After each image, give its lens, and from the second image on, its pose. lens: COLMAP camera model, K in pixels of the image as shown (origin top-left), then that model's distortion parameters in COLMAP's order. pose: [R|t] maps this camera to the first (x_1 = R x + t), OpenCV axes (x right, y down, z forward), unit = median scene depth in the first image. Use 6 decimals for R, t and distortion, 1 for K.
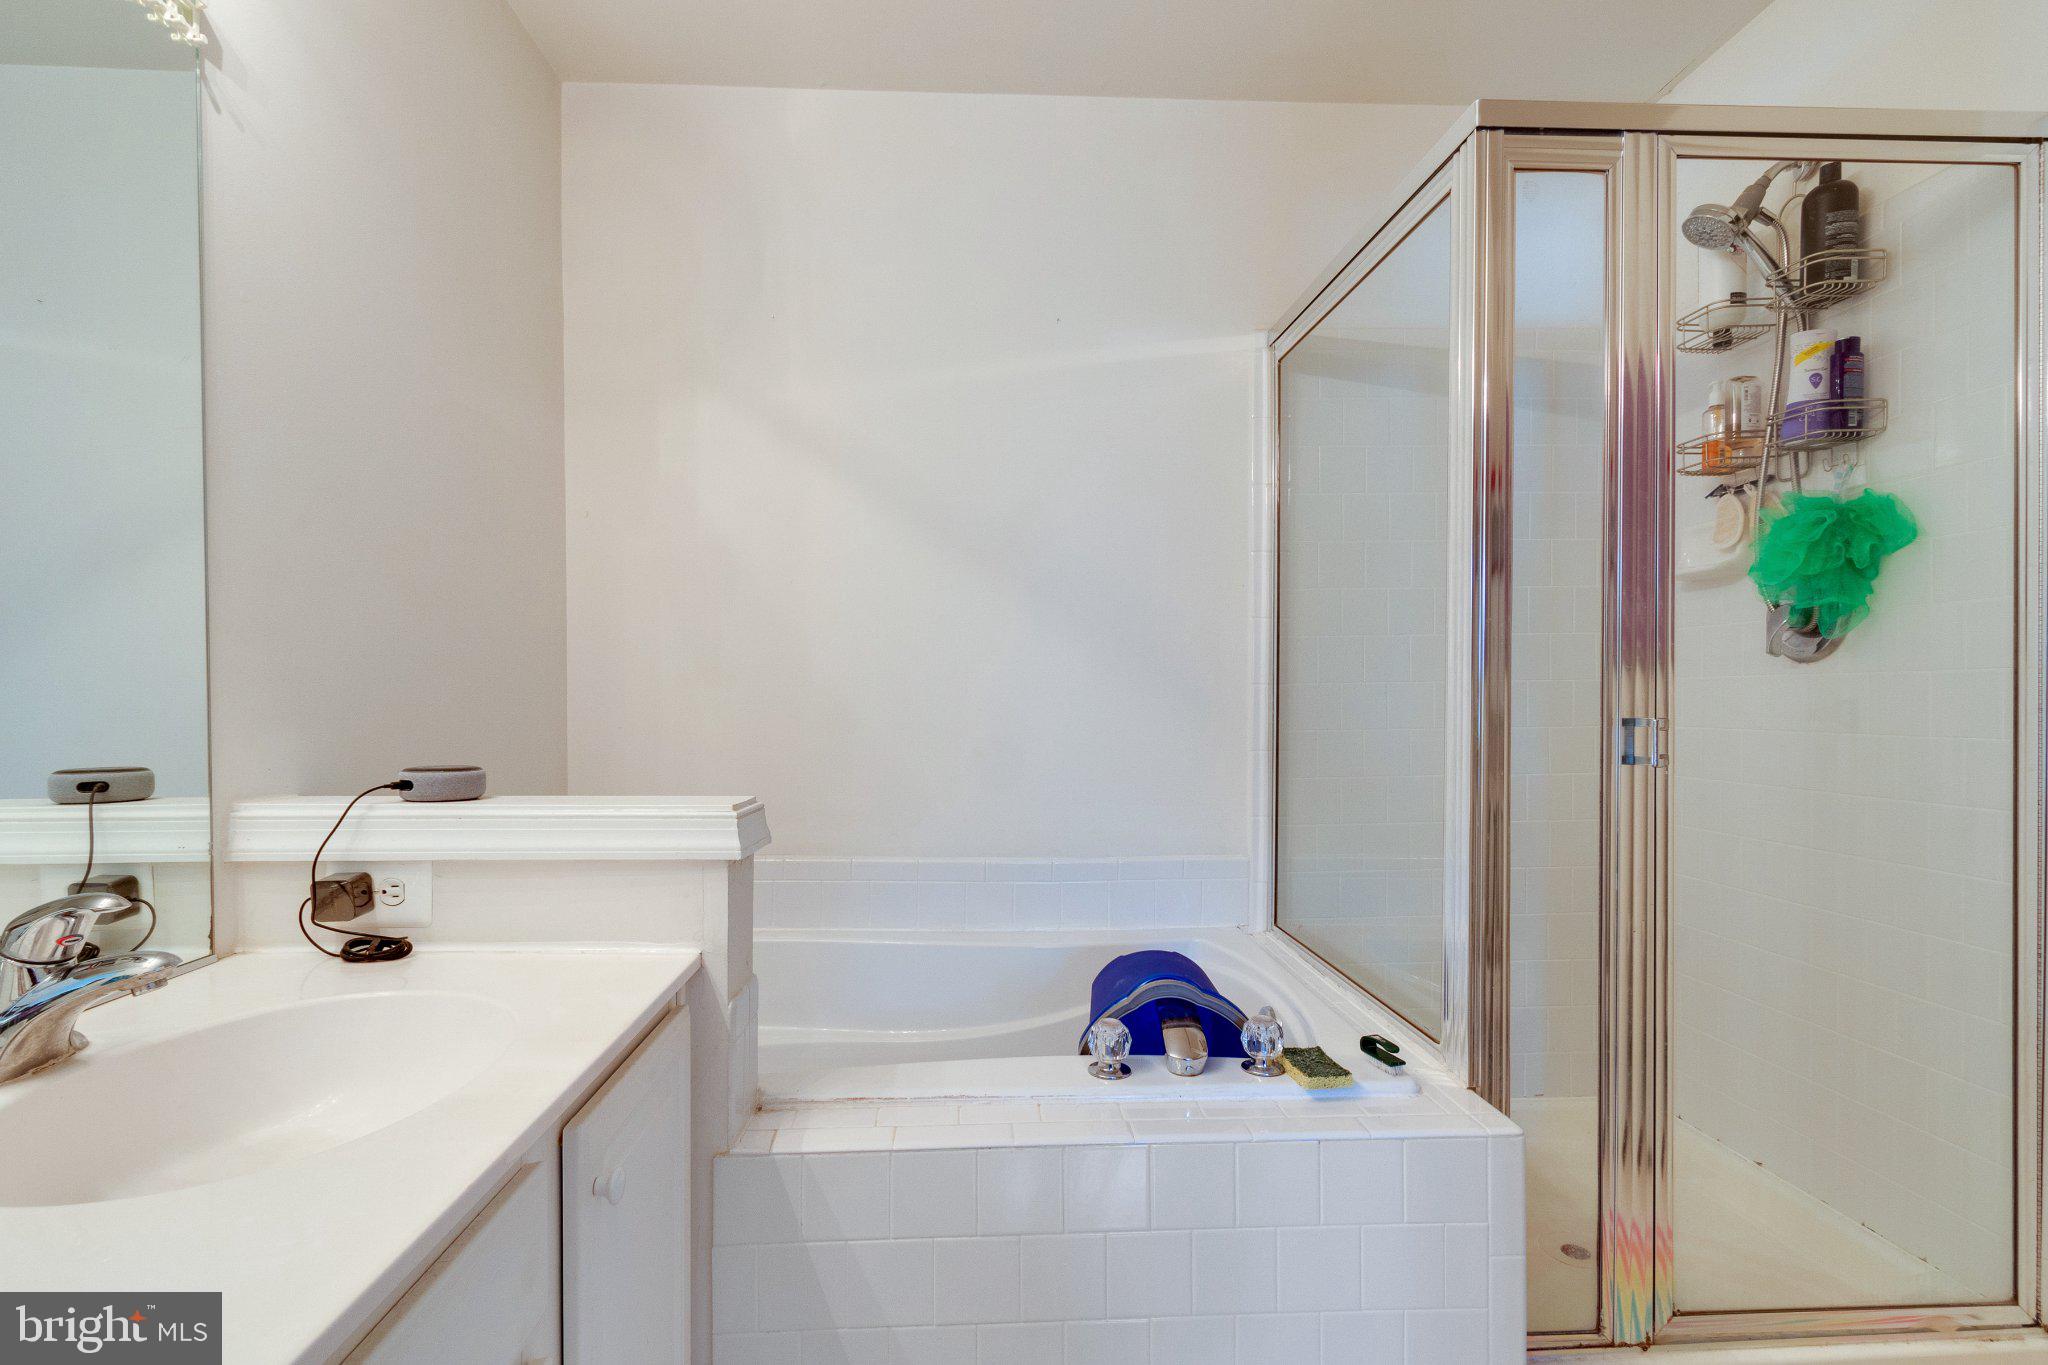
lens RADIAL K [[953.3, 0, 994.1], [0, 953.3, 712.3], [0, 0, 1]] dist [0.001117, 0.000132]
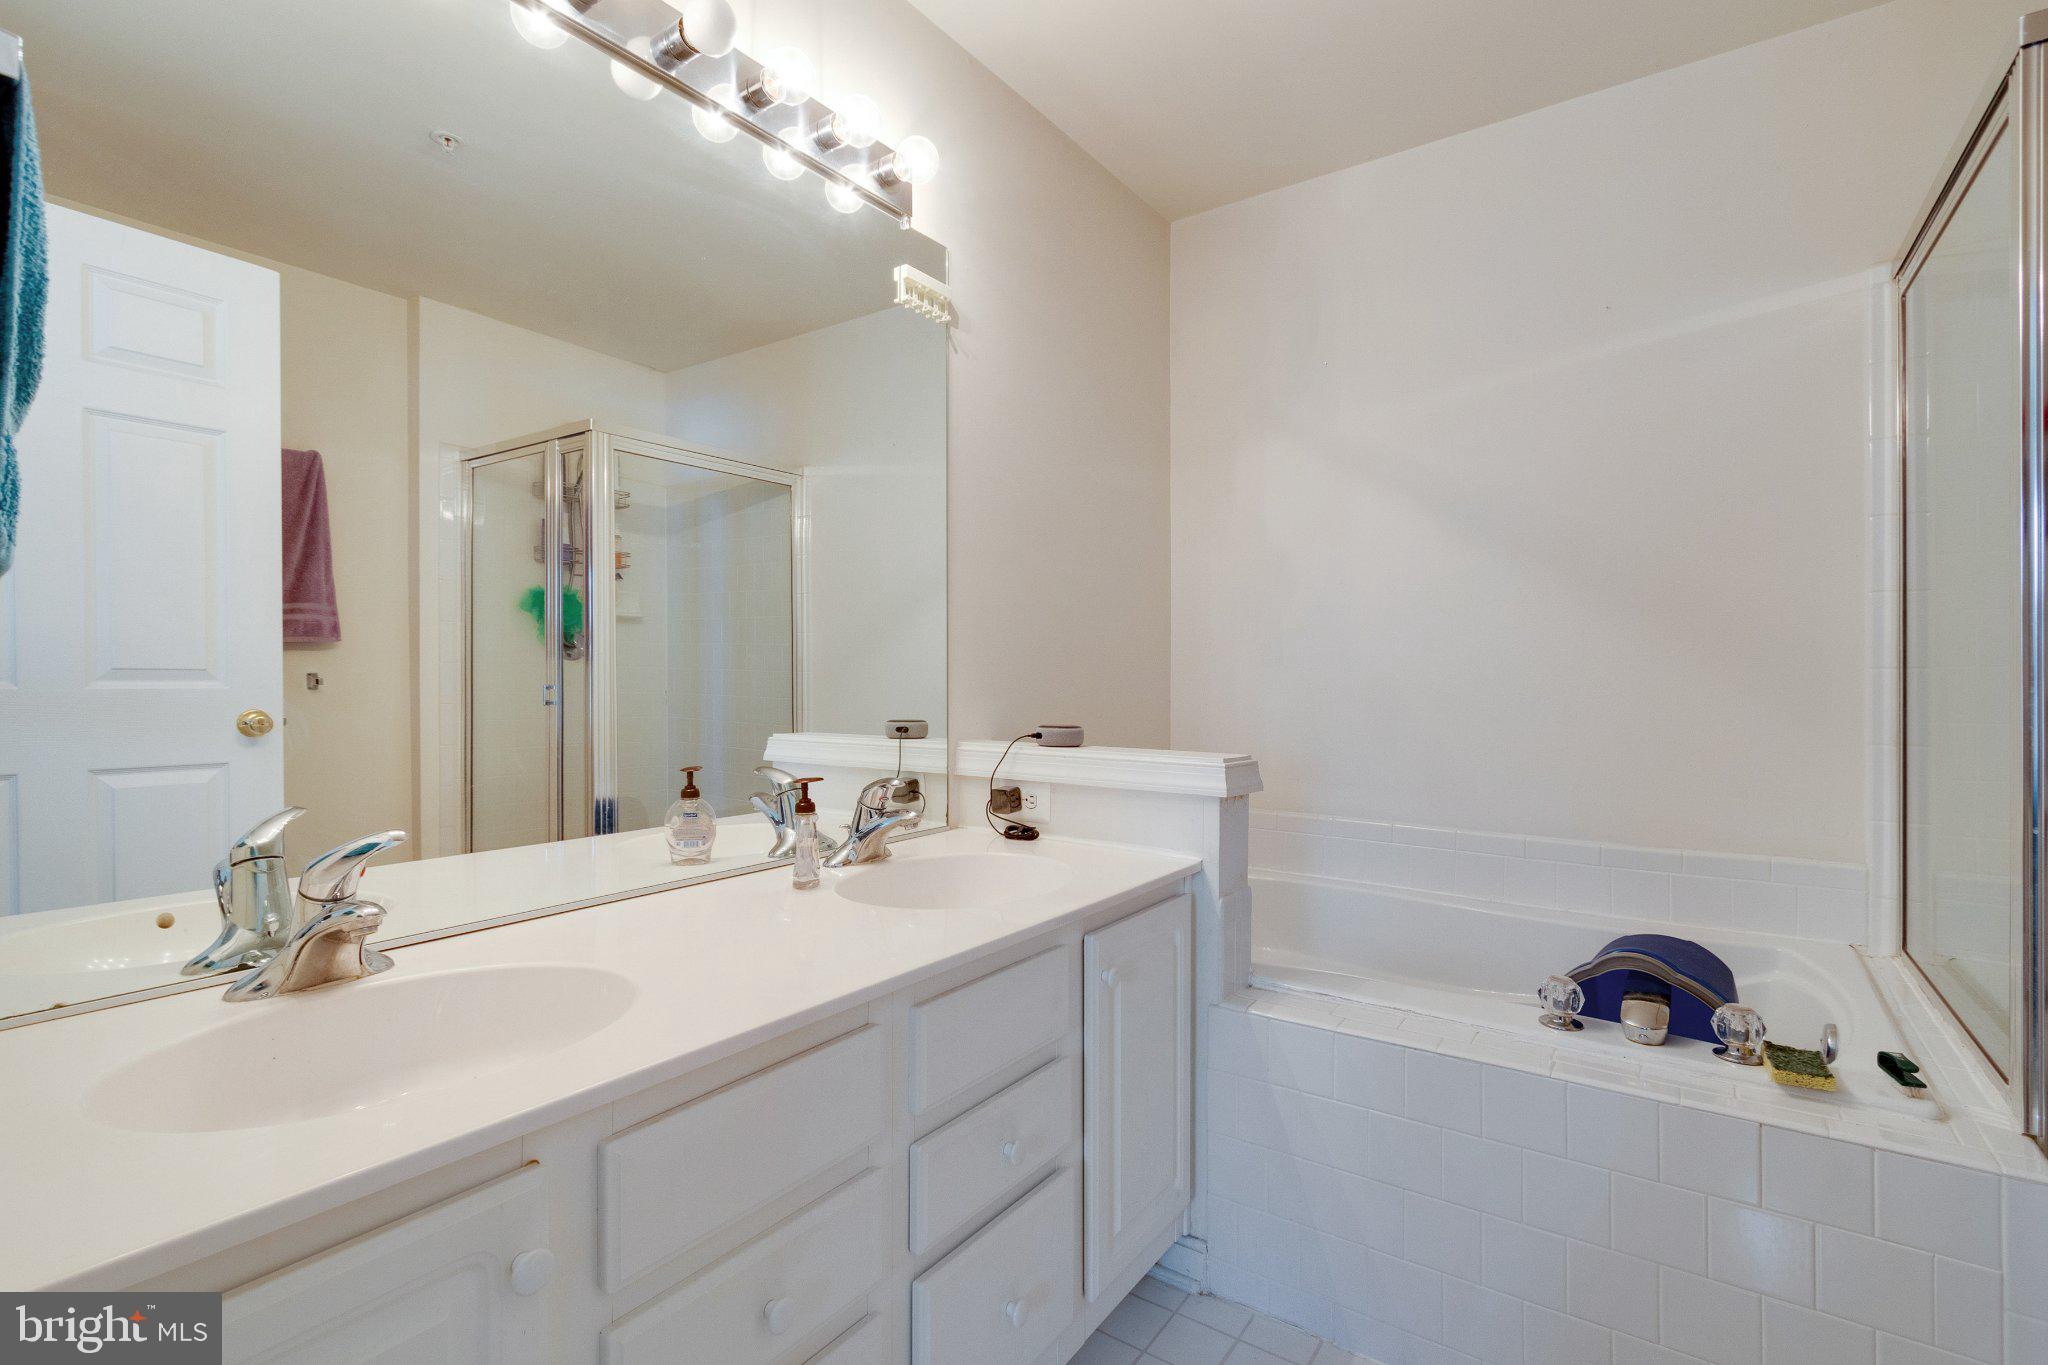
lens RADIAL K [[953.3, 0, 1028.0], [0, 953.3, 679.6], [0, 0, 1]] dist [0.001117, 0.000132]
pose [[0.790266, 0.002807, -0.612758, 0.362129], [-0.011510, 0.999881, -0.010263, -0.002611], [0.612656, 0.015163, 0.790204, -0.296523]]
